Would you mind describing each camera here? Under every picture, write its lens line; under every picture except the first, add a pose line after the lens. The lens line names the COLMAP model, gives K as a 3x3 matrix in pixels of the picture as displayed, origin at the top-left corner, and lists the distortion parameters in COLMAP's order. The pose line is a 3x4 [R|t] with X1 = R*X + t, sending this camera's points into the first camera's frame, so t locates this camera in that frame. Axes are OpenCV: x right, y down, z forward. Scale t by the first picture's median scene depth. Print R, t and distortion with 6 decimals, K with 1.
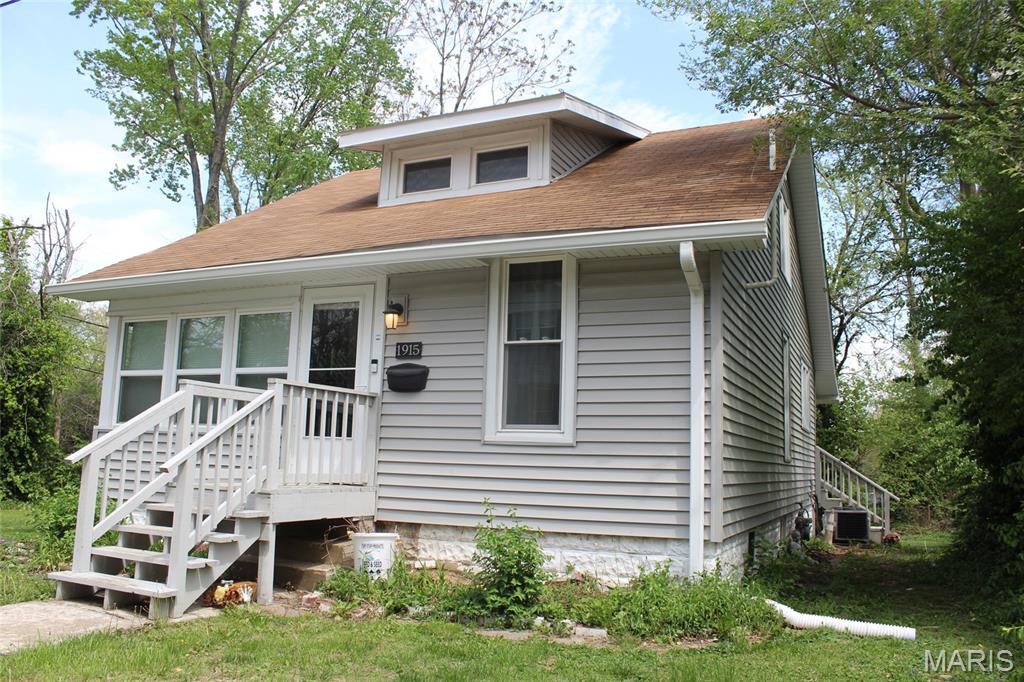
lens RADIAL K [[844.6, 0, 509.5], [0, 844.6, 338.4], [0, 0, 1]] dist [-0.142207, 0.027807]
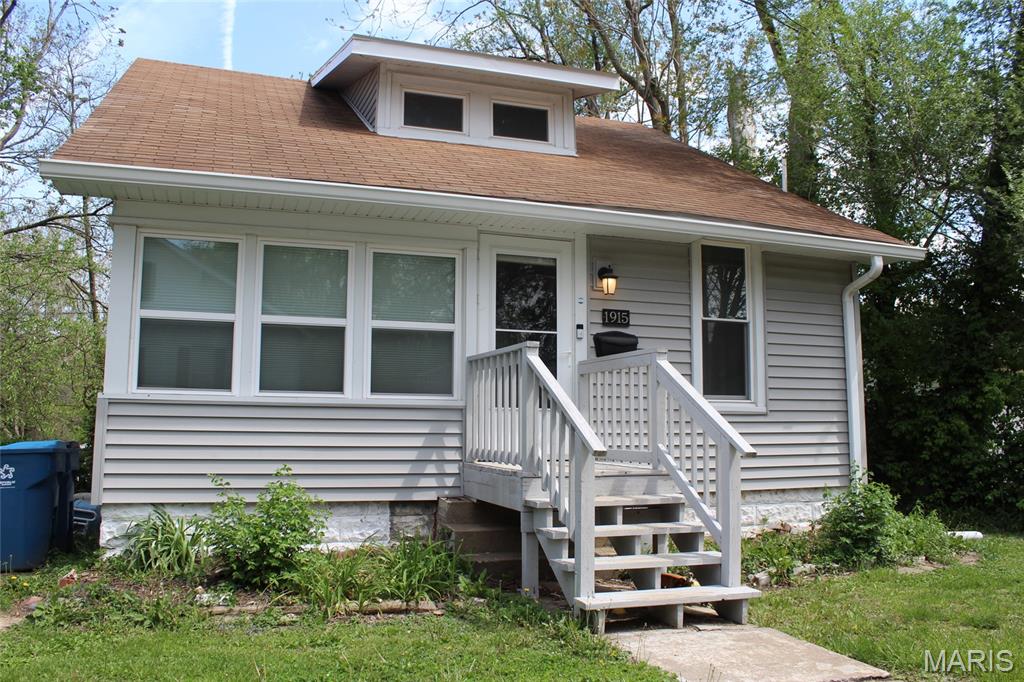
lens RADIAL K [[844.6, 0, 508.8], [0, 844.6, 341.9], [0, 0, 1]] dist [-0.142207, 0.027807]
pose [[0.712585, 0.046852, 0.700020, -0.877677], [-0.086010, 0.996075, 0.020887, 0.031891], [-0.696294, -0.075093, 0.713818, 0.395529]]
